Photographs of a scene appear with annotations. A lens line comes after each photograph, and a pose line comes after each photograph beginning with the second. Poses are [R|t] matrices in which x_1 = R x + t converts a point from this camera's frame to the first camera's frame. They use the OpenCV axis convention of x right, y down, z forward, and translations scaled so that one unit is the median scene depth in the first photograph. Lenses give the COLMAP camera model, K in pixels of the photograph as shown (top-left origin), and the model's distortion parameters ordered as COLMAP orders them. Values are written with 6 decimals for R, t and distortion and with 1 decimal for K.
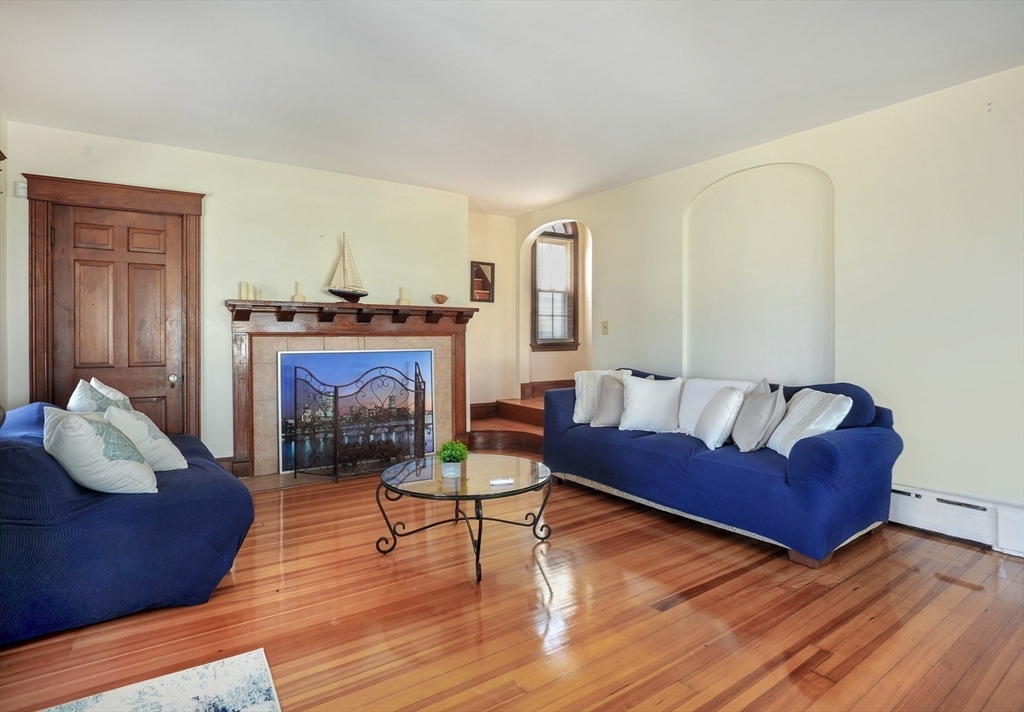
lens RADIAL K [[518.9, 0, 511.7], [0, 518.9, 343.1], [0, 0, 1]] dist [-0.054503, 0.025769]
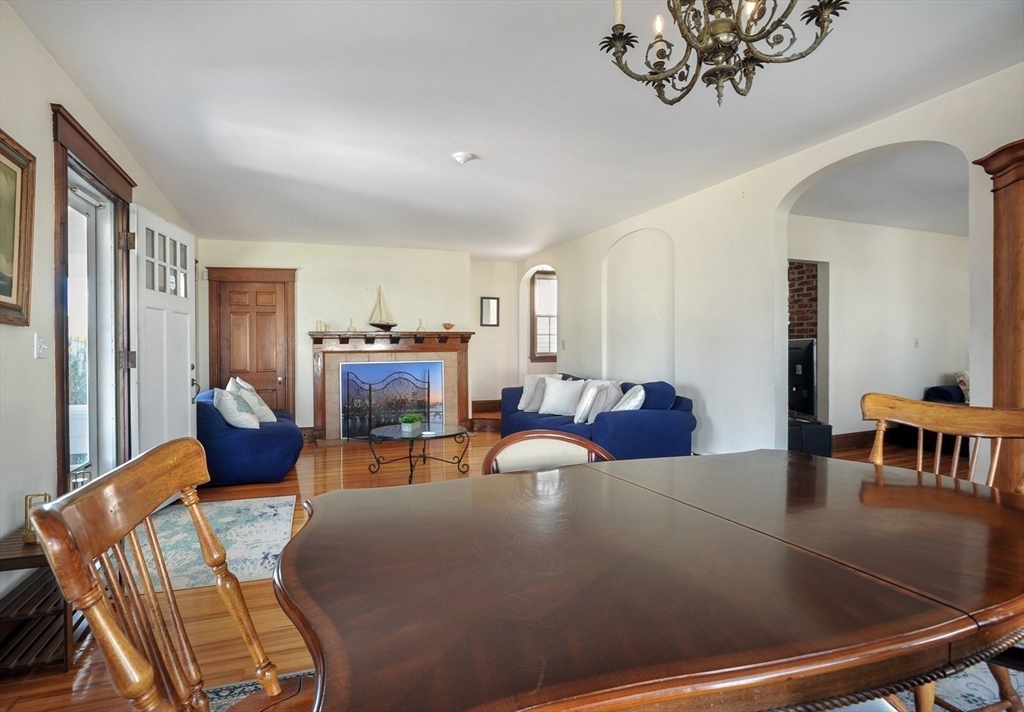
lens RADIAL K [[525.4, 0, 507.3], [0, 525.4, 358.8], [0, 0, 1]] dist [-0.055021, 0.023060]
pose [[0.969672, -0.007879, -0.244284, 0.465704], [0.008731, 0.999959, 0.002407, 0.004684], [0.244255, -0.004466, 0.969701, -0.471007]]
